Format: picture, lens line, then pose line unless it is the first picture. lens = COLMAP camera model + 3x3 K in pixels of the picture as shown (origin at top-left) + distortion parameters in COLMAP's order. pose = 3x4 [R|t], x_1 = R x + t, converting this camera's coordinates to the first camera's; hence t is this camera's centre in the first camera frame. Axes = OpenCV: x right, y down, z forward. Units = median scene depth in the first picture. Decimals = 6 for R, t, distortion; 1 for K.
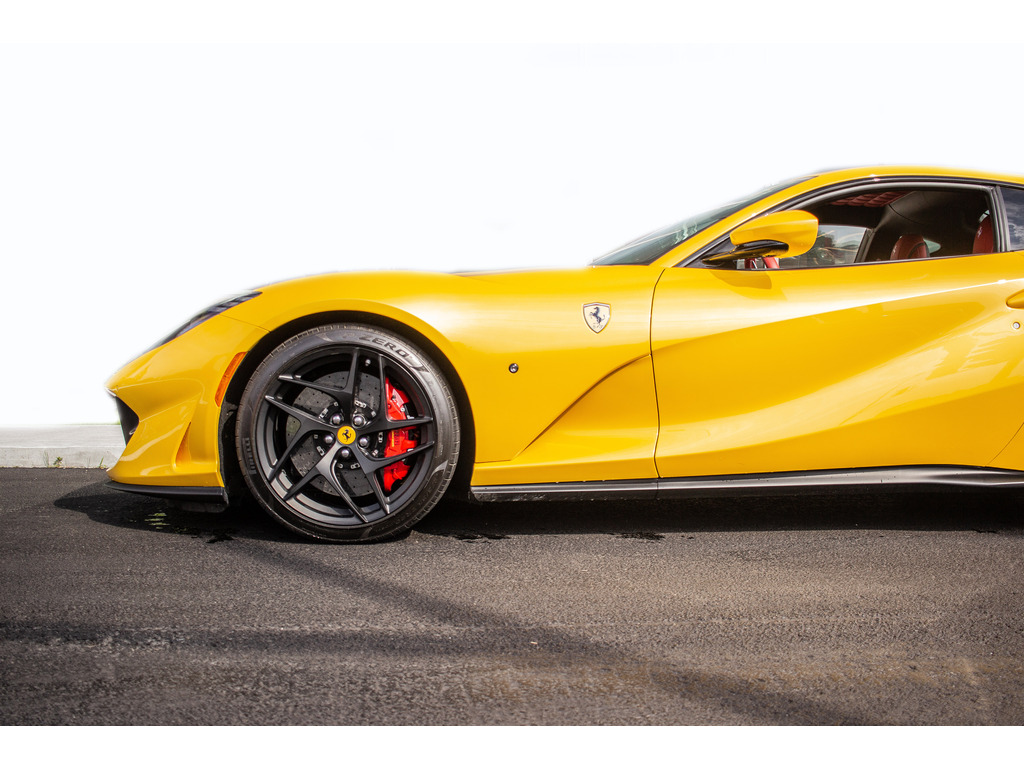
lens RADIAL K [[1207.1, 0, 512.0], [0, 1207.1, 384.0], [0, 0, 1]] dist [-0.114464, 0.013563]
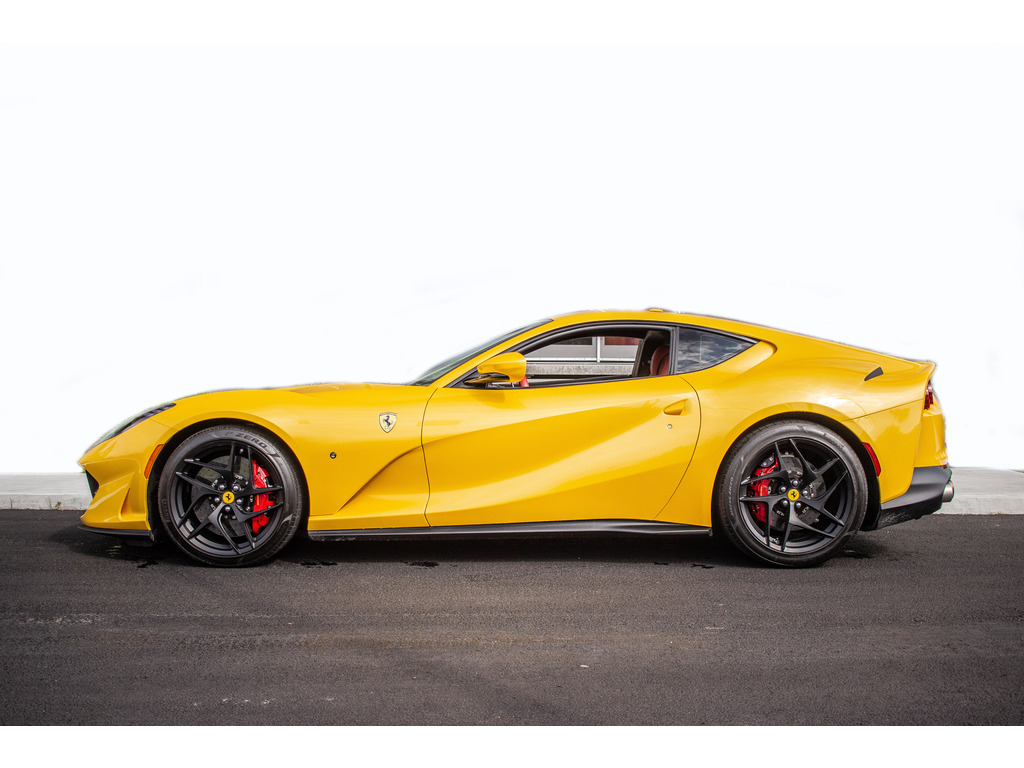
lens RADIAL K [[1207.1, 0, 512.0], [0, 1207.1, 384.0], [0, 0, 1]] dist [-0.114464, 0.013563]
pose [[0.999642, 0.000795, -0.026732, 0.268697], [-0.001319, 0.999807, -0.019602, -0.073714], [0.026711, 0.019630, 0.999450, -0.534909]]
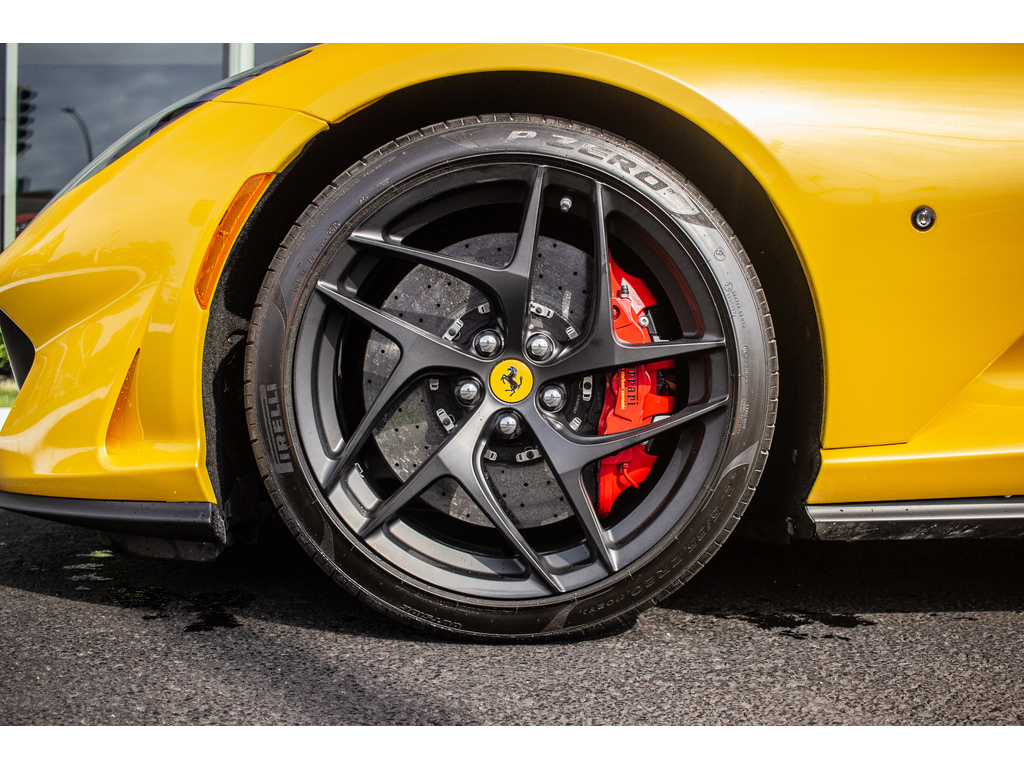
lens RADIAL K [[1207.1, 0, 512.0], [0, 1207.1, 384.0], [0, 0, 1]] dist [-0.114464, 0.013563]
pose [[0.999683, 0.006017, -0.024430, -0.126993], [-0.006184, 0.999958, -0.006768, 0.046410], [0.024388, 0.006917, 0.999679, 0.584319]]
